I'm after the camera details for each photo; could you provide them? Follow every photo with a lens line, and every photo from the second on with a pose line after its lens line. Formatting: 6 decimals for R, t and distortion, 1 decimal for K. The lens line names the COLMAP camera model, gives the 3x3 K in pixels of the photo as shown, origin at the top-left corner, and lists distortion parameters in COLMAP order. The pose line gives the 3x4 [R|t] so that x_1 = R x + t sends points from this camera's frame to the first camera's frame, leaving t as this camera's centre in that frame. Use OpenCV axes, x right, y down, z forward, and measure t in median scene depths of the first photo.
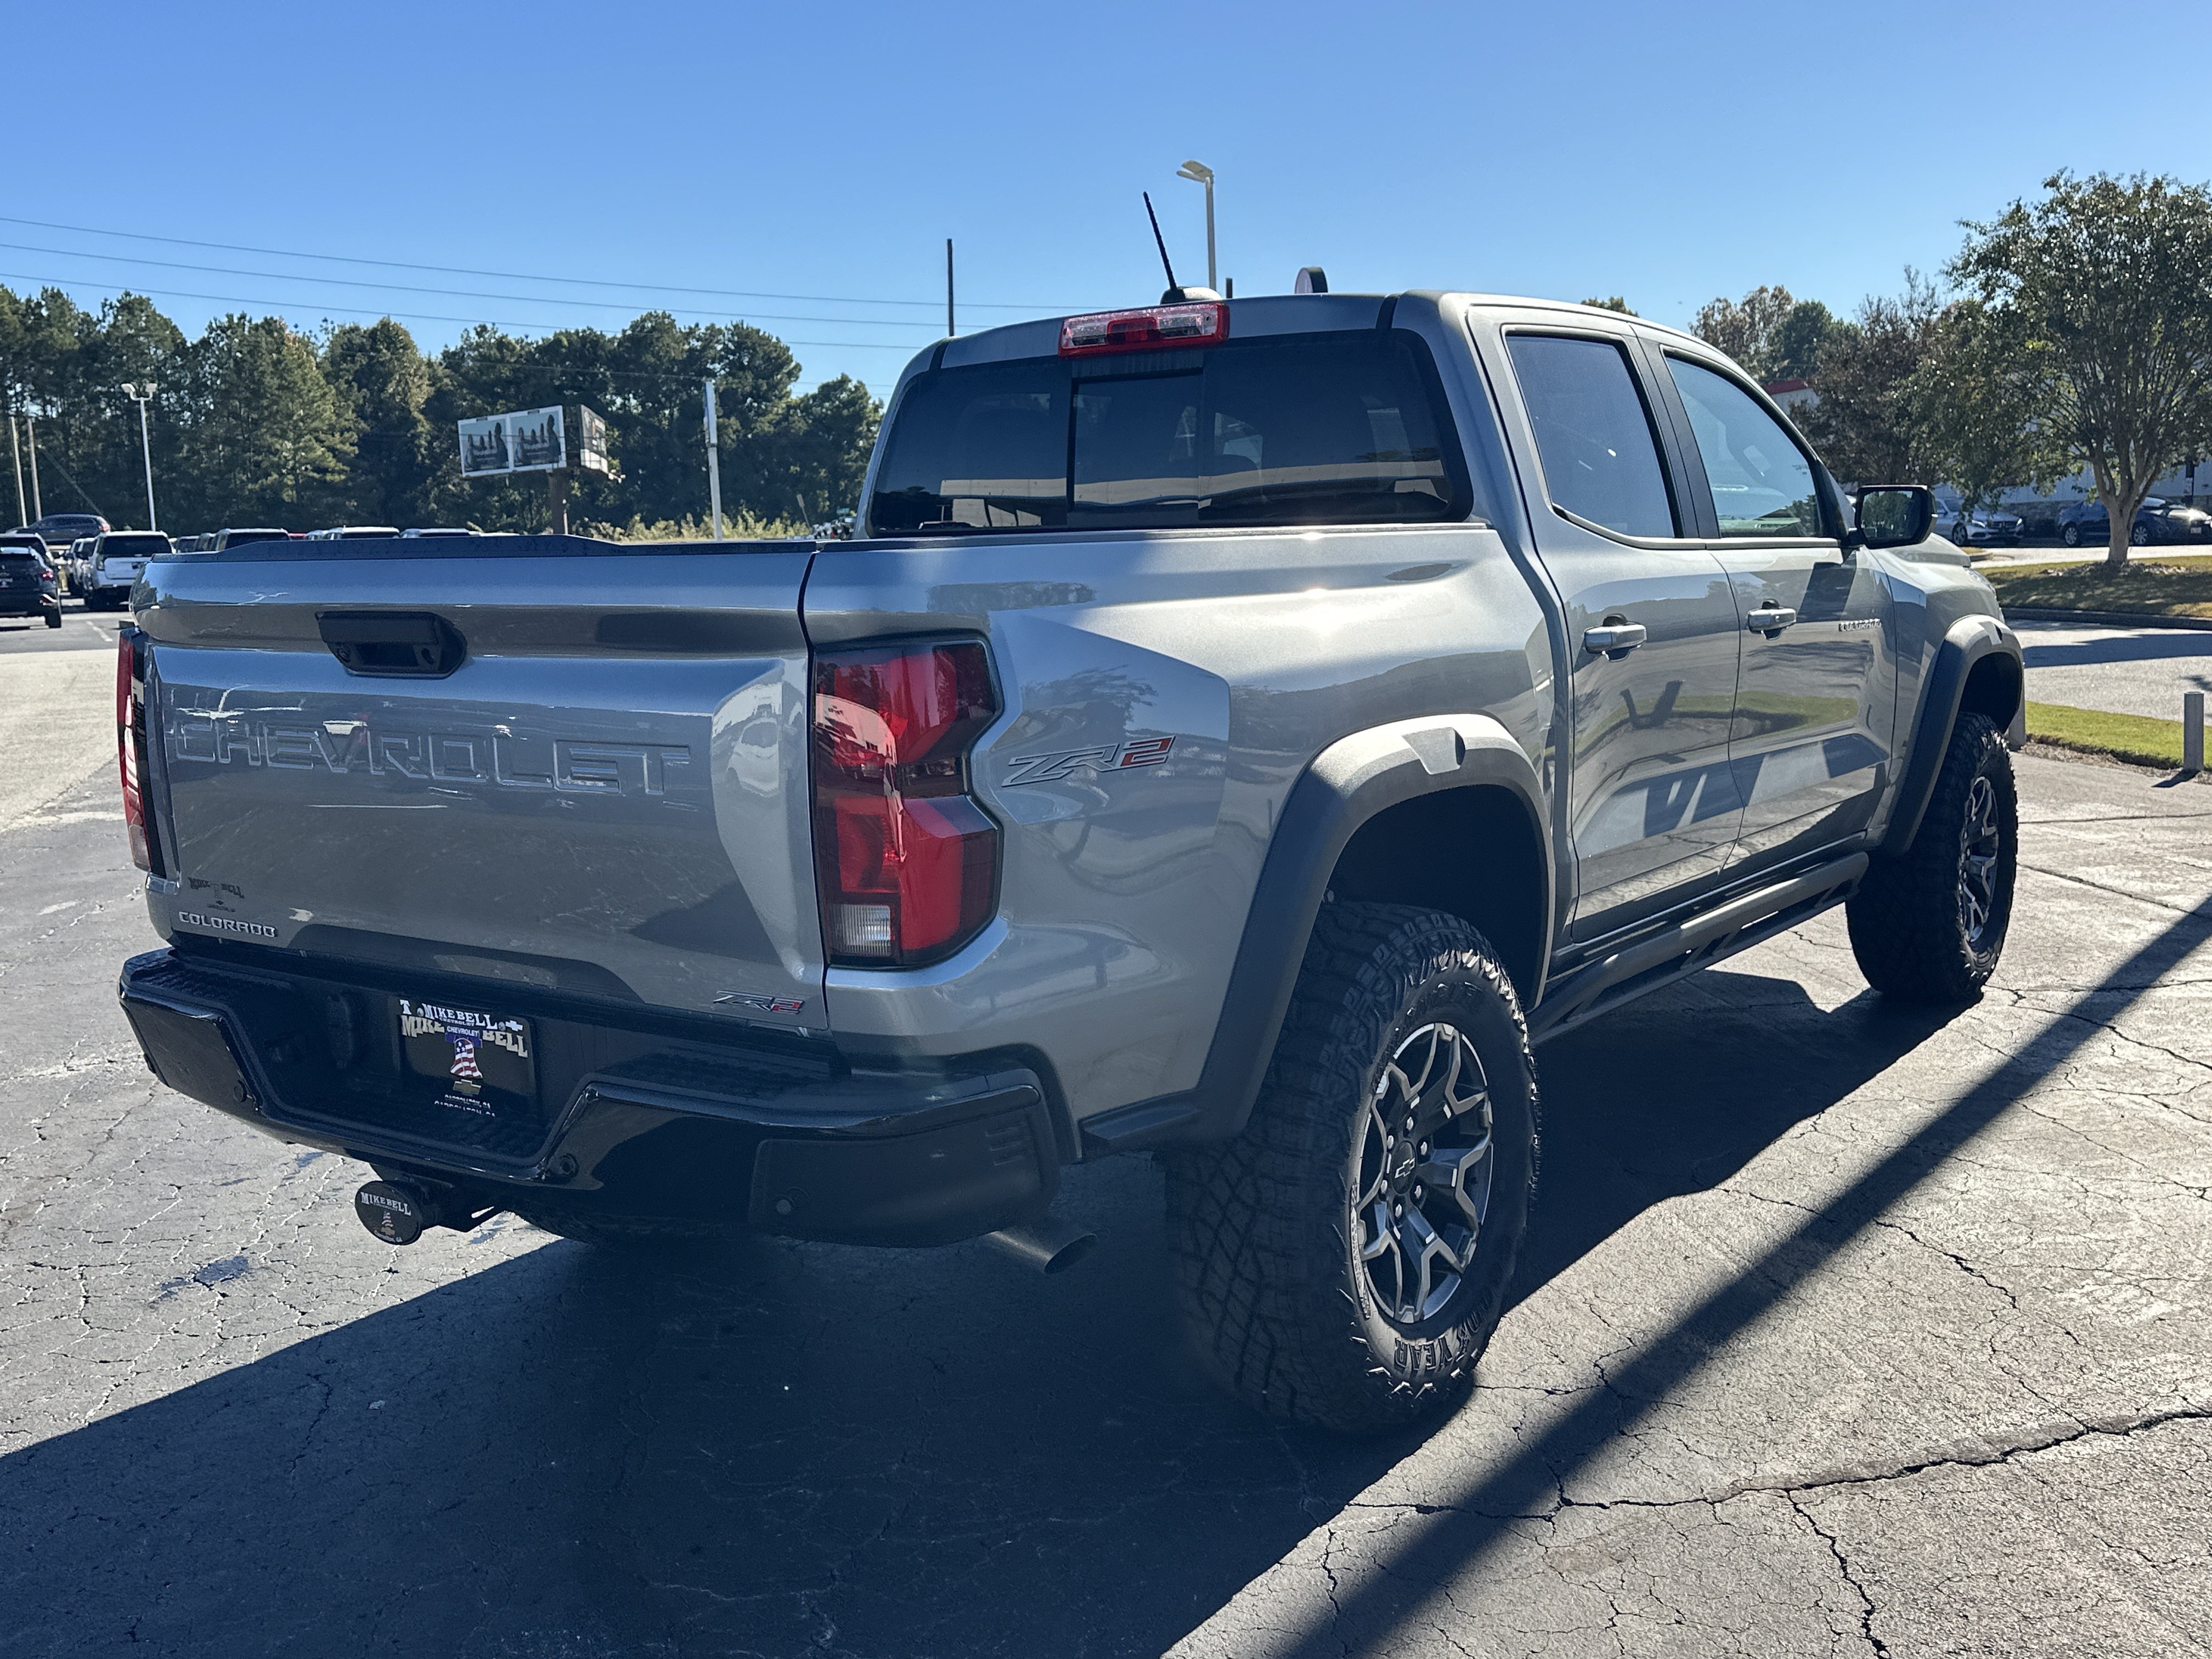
lens RADIAL K [[2054.3, 0, 1106.0], [0, 2054.3, 829.5], [0, 0, 1]] dist [0.056661, -0.015884]
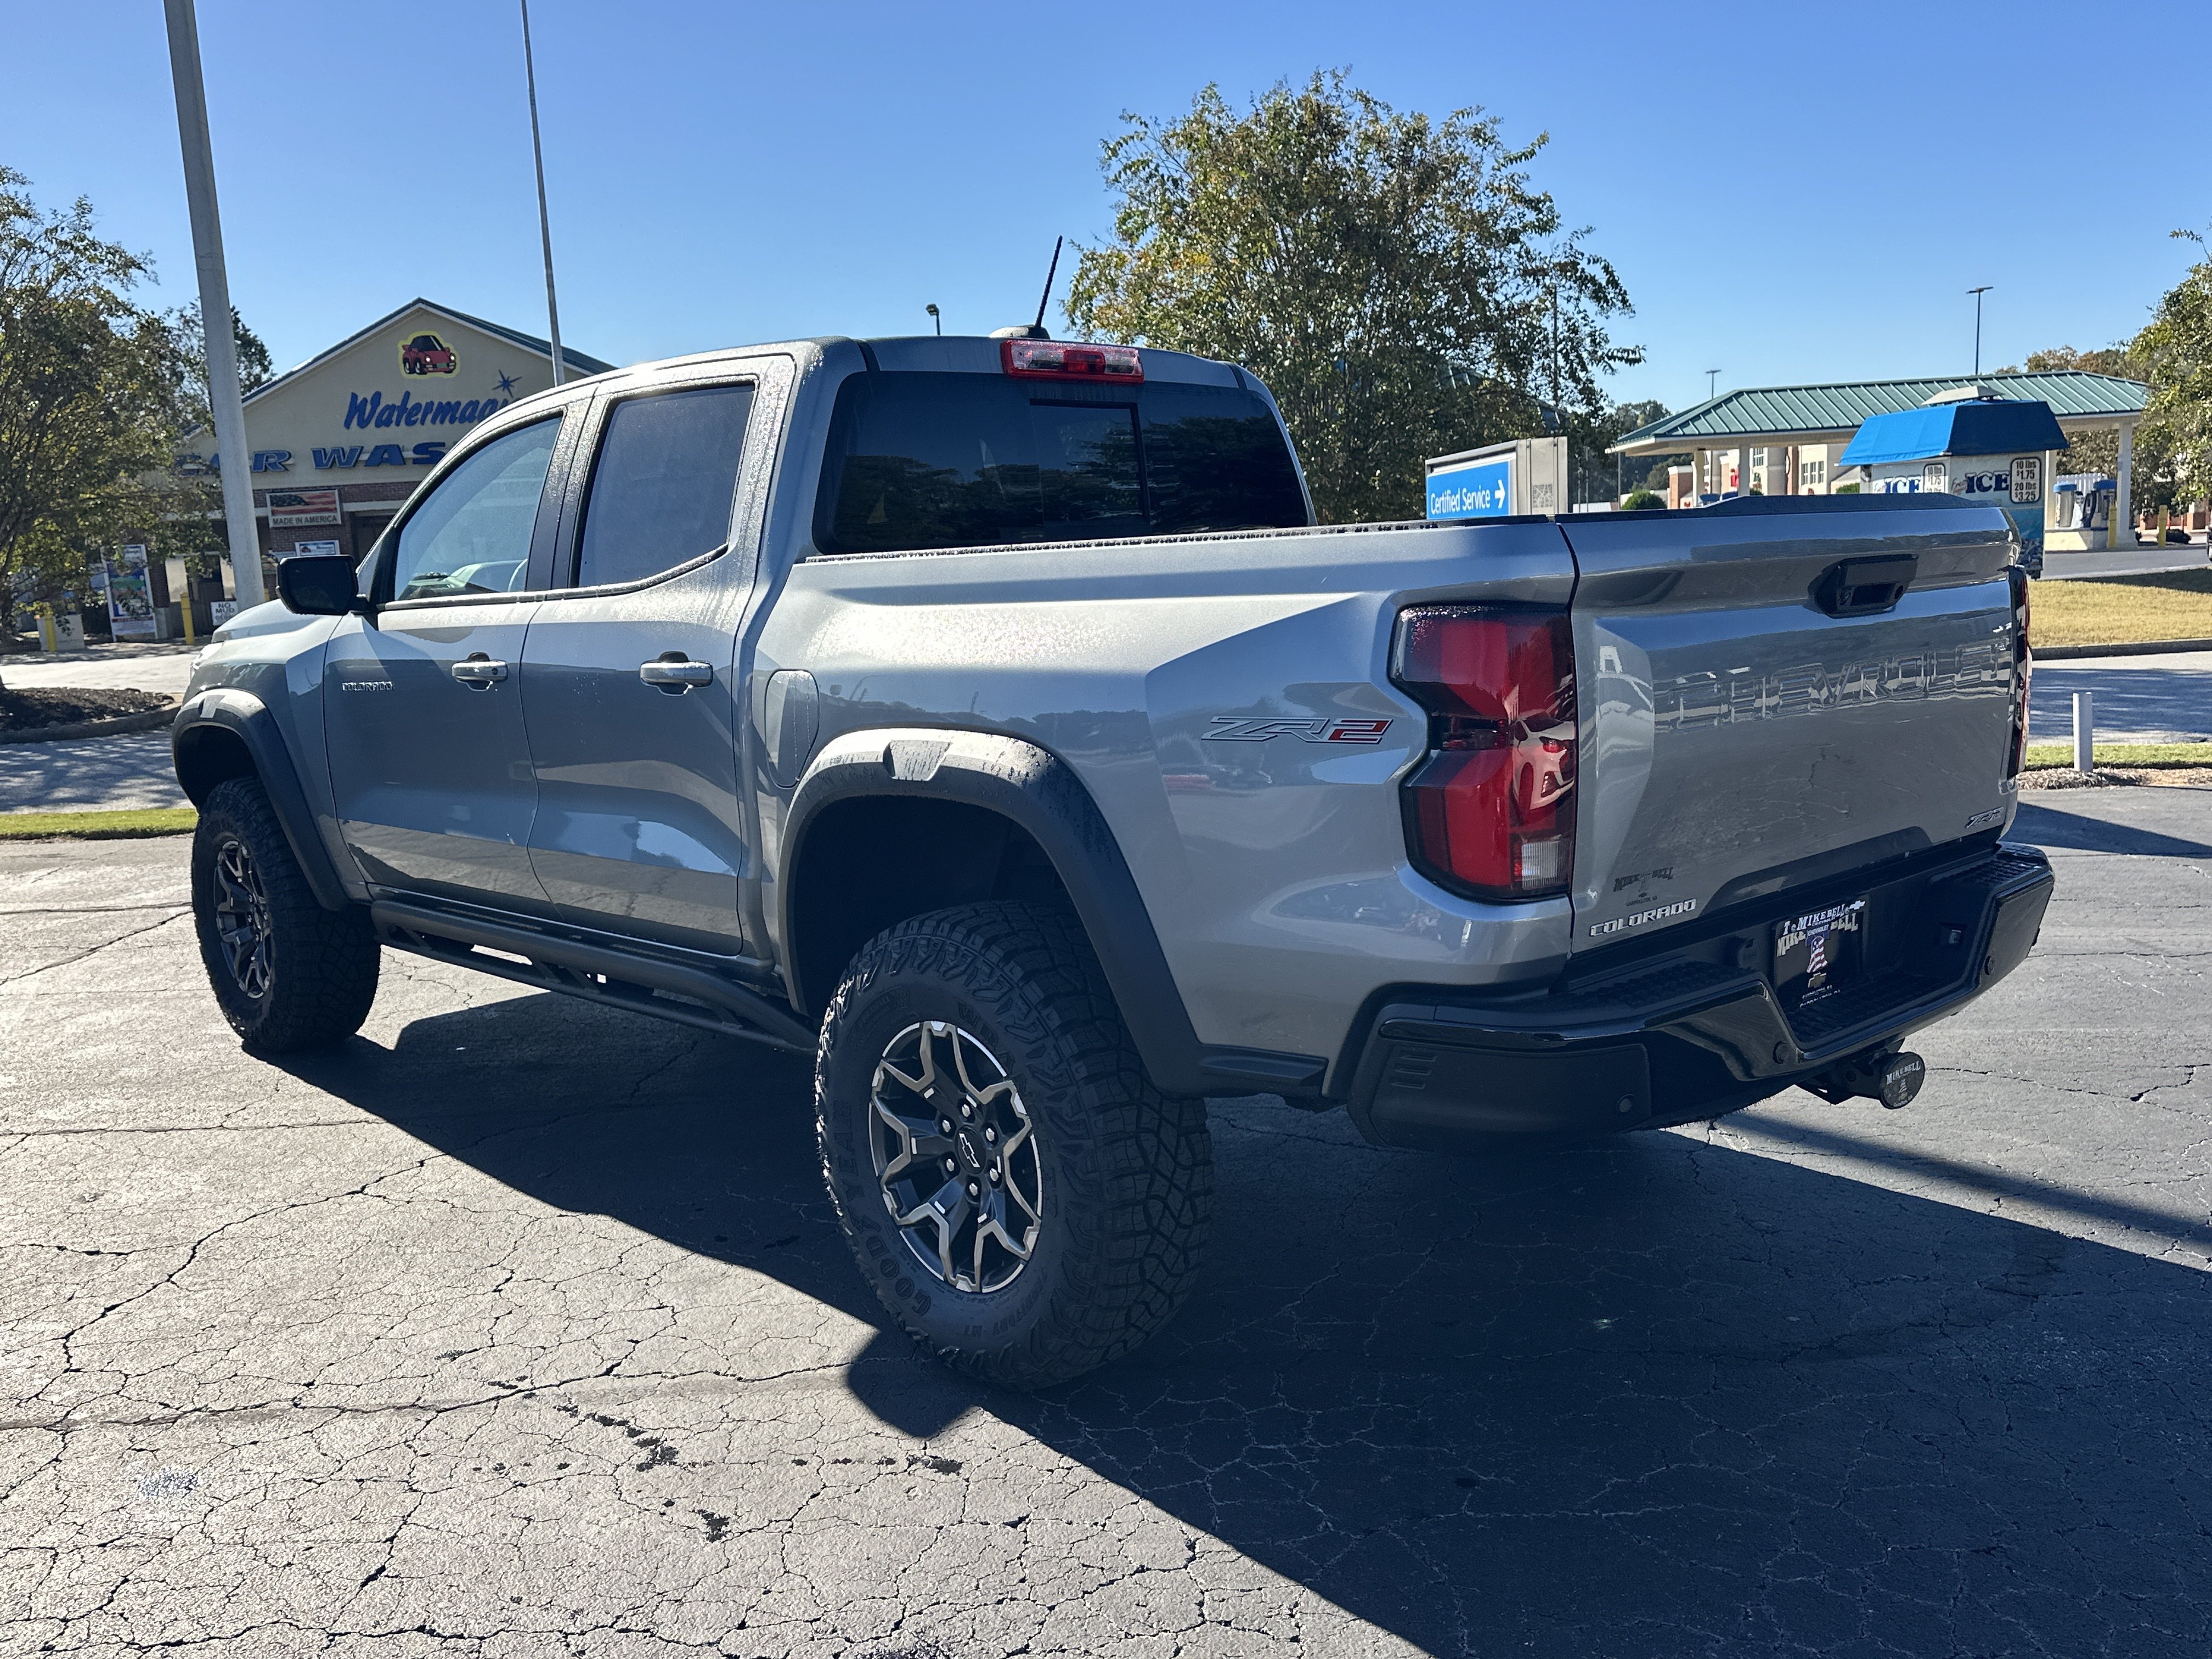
lens RADIAL K [[1861.9, 0, 1106.0], [0, 1861.9, 829.5], [0, 0, 1]] dist [0.096221, -0.165734]
pose [[0.205495, -0.121262, 0.971117, -1.333325], [0.176677, 0.980587, 0.085059, -0.109282], [-0.962578, 0.154095, 0.222930, 1.091056]]
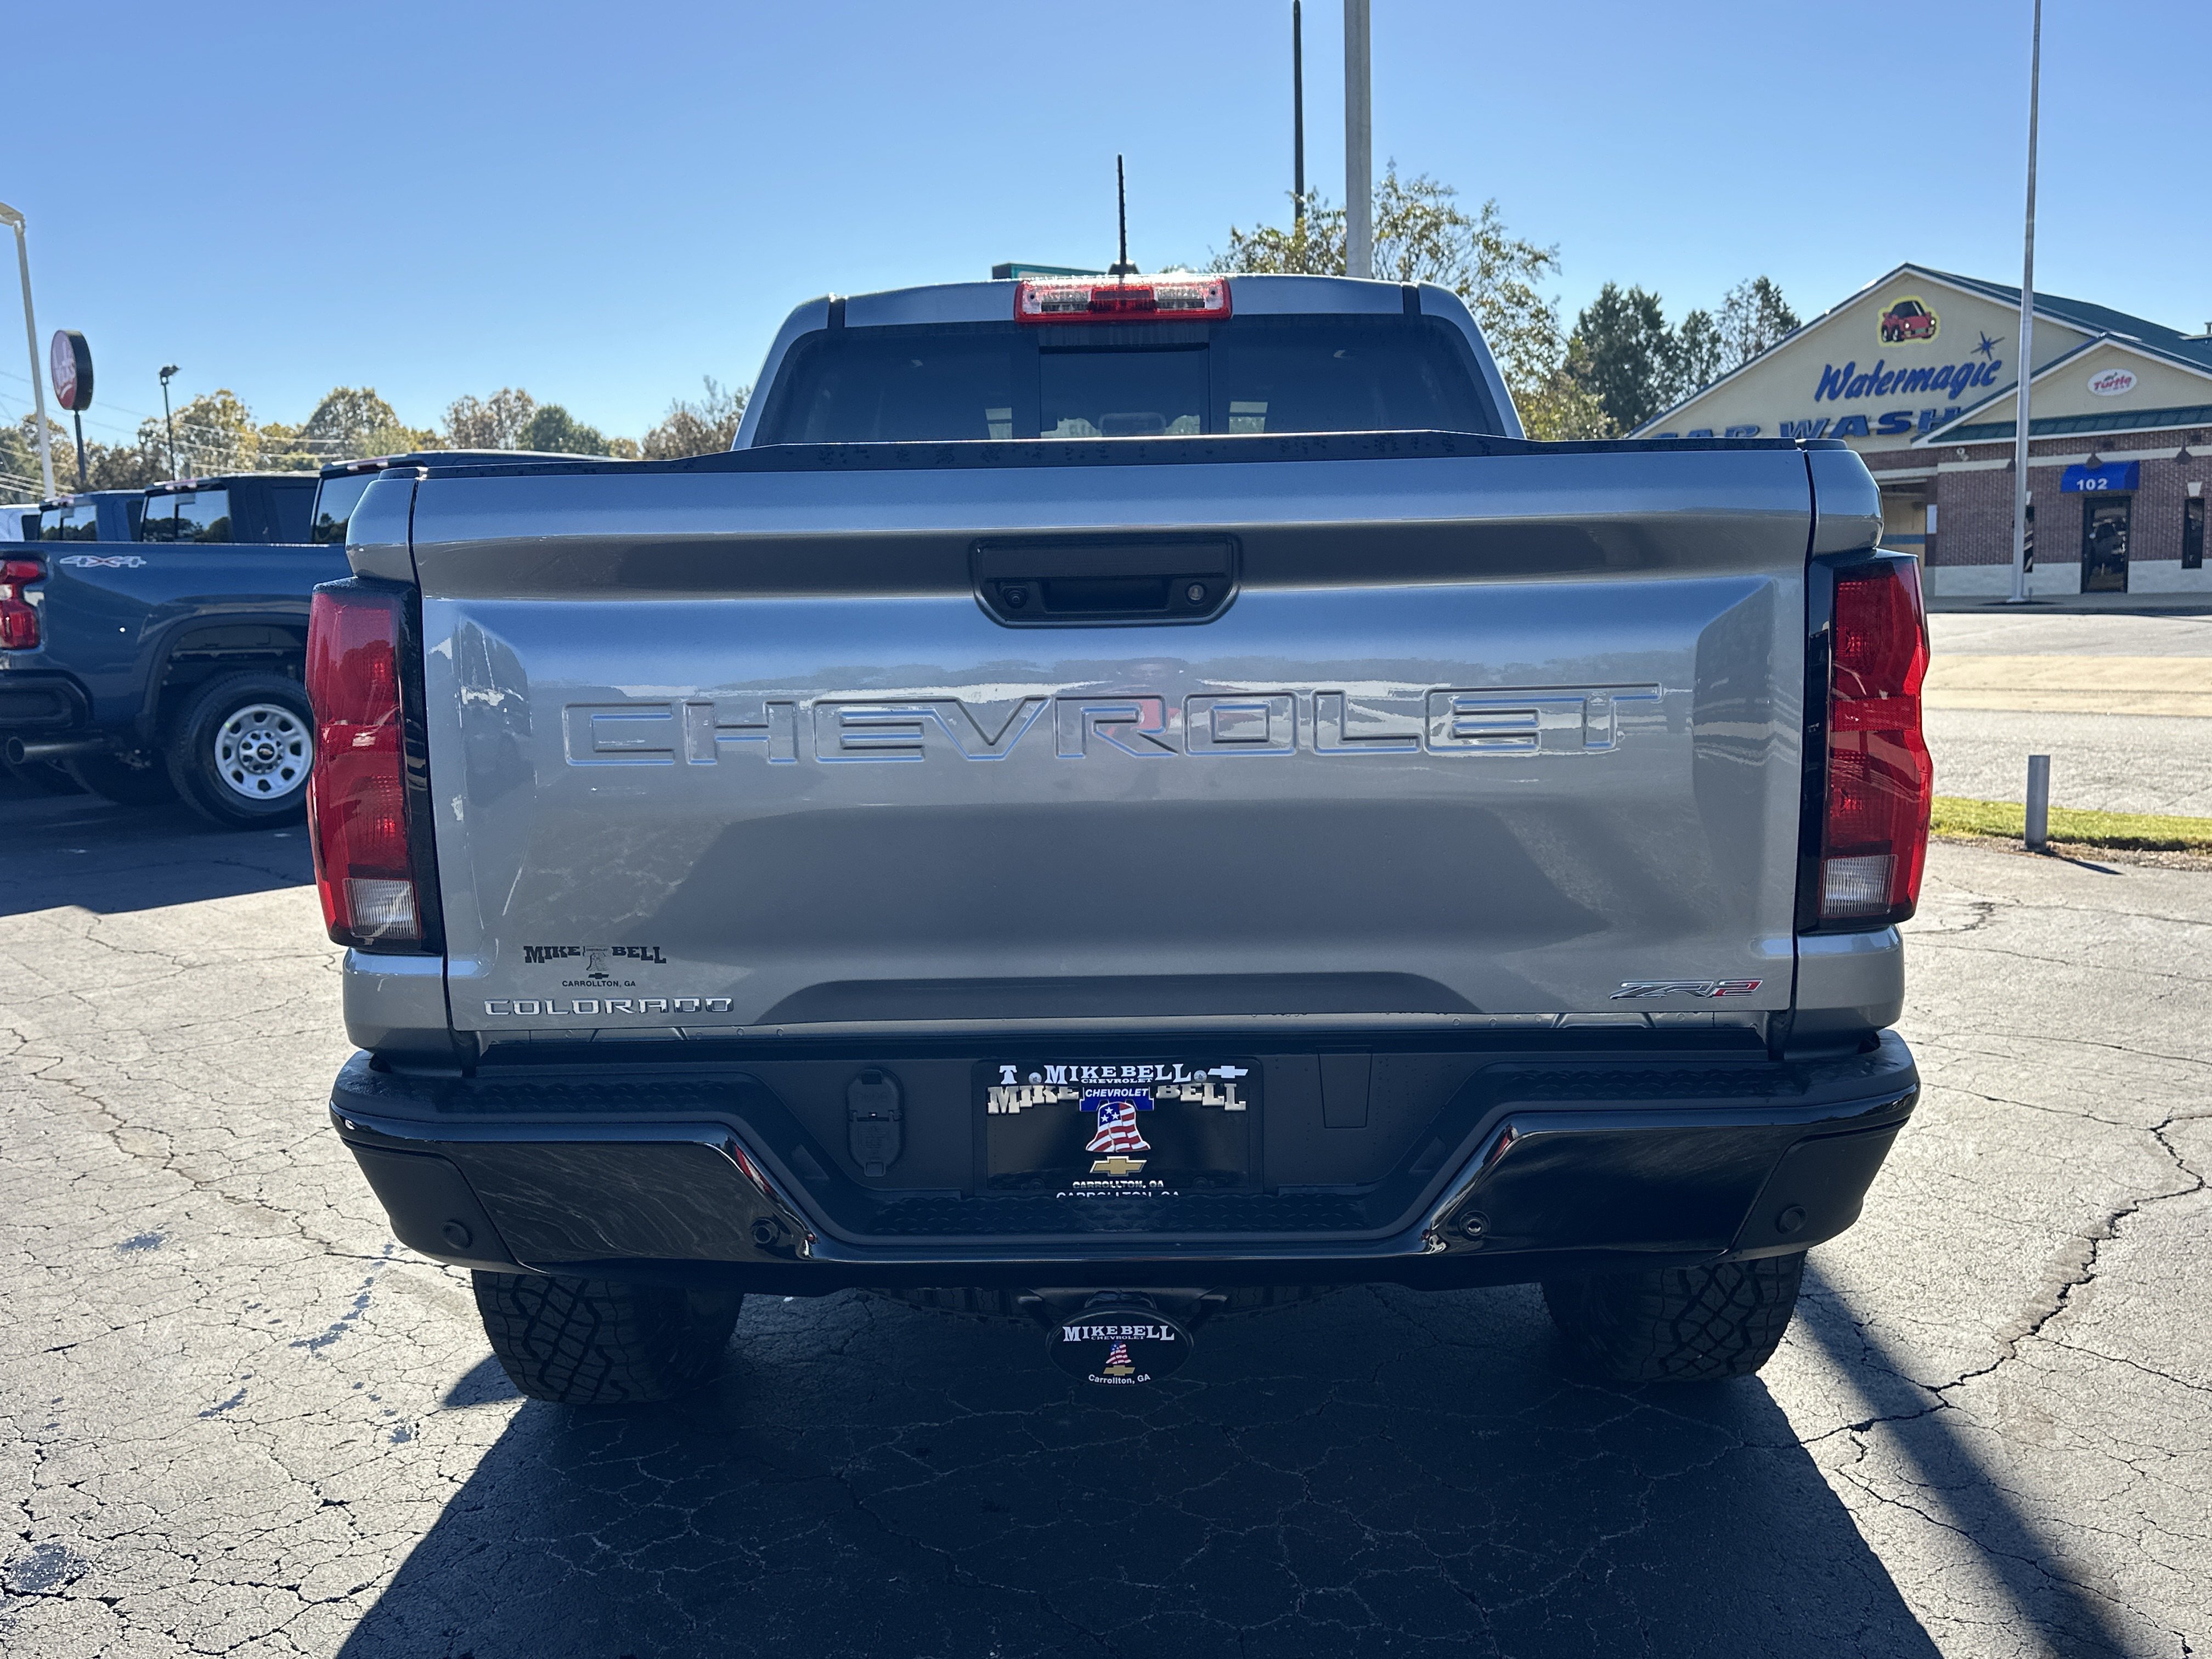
lens RADIAL K [[1861.9, 0, 1106.0], [0, 1861.9, 829.5], [0, 0, 1]] dist [0.096221, -0.165734]
pose [[0.825792, -0.062881, 0.560459, -0.665026], [0.077308, 0.997005, -0.002048, 0.002065], [-0.558651, 0.045019, 0.828180, 0.411073]]
